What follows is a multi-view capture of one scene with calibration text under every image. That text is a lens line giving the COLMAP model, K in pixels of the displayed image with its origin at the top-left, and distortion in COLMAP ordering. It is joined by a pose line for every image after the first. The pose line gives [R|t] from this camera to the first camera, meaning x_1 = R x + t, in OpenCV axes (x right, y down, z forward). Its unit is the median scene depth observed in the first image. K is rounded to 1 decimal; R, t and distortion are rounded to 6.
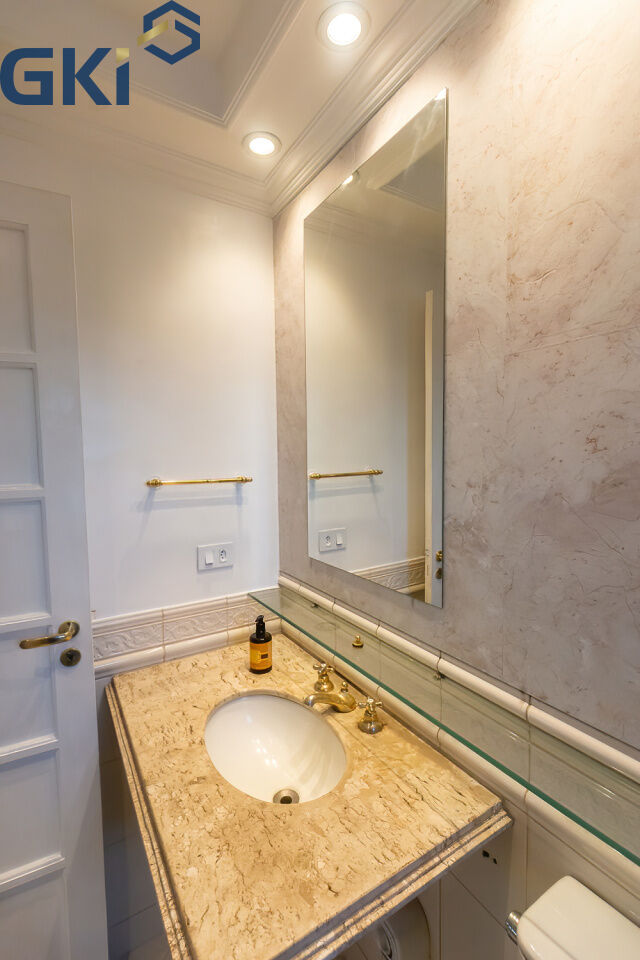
lens RADIAL K [[437.8, 0, 328.0], [0, 437.8, 482.2], [0, 0, 1]] dist [0.003228, -0.000222]
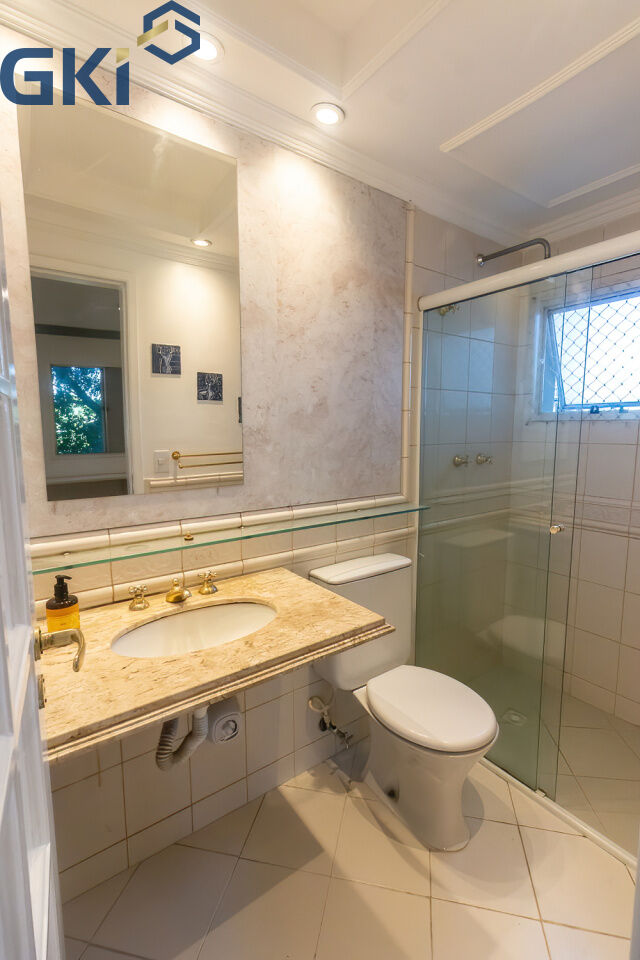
lens RADIAL K [[437.8, 0, 328.0], [0, 437.8, 482.2], [0, 0, 1]] dist [0.003228, -0.000222]
pose [[-0.060428, -0.113412, 0.991709, -1.637825], [0.070799, 0.990535, 0.117592, 0.130208], [-0.995659, 0.077318, -0.051826, 0.917861]]
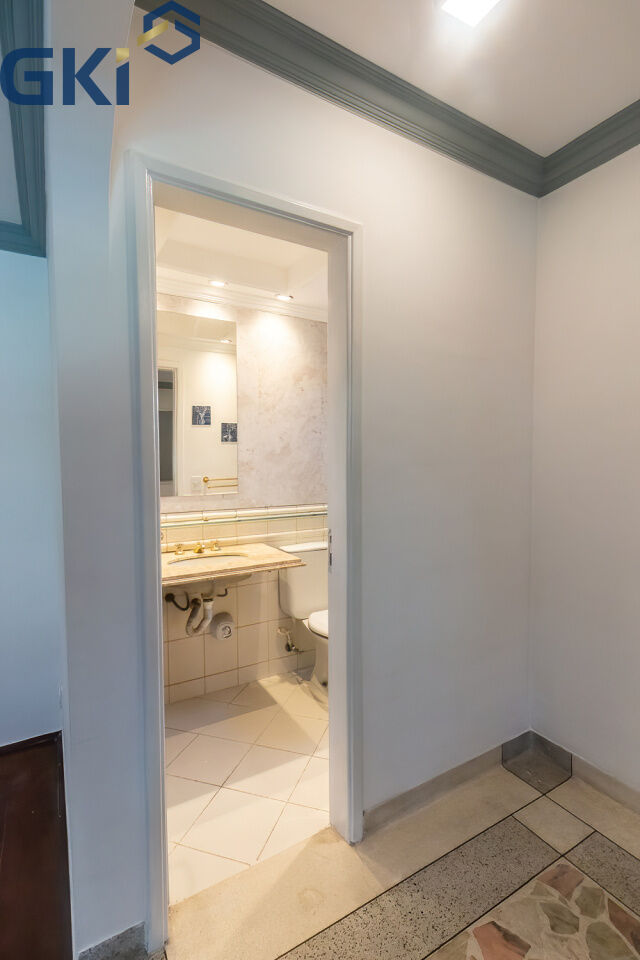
lens RADIAL K [[451.9, 0, 320.0], [0, 451.9, 480.0], [0, 0, 1]] dist [0.003741, -0.000513]
pose [[0.047224, -0.041062, 0.998040, -3.228224], [0.072941, 0.996629, 0.037552, 0.151354], [-0.996218, 0.071025, 0.050060, 0.357171]]
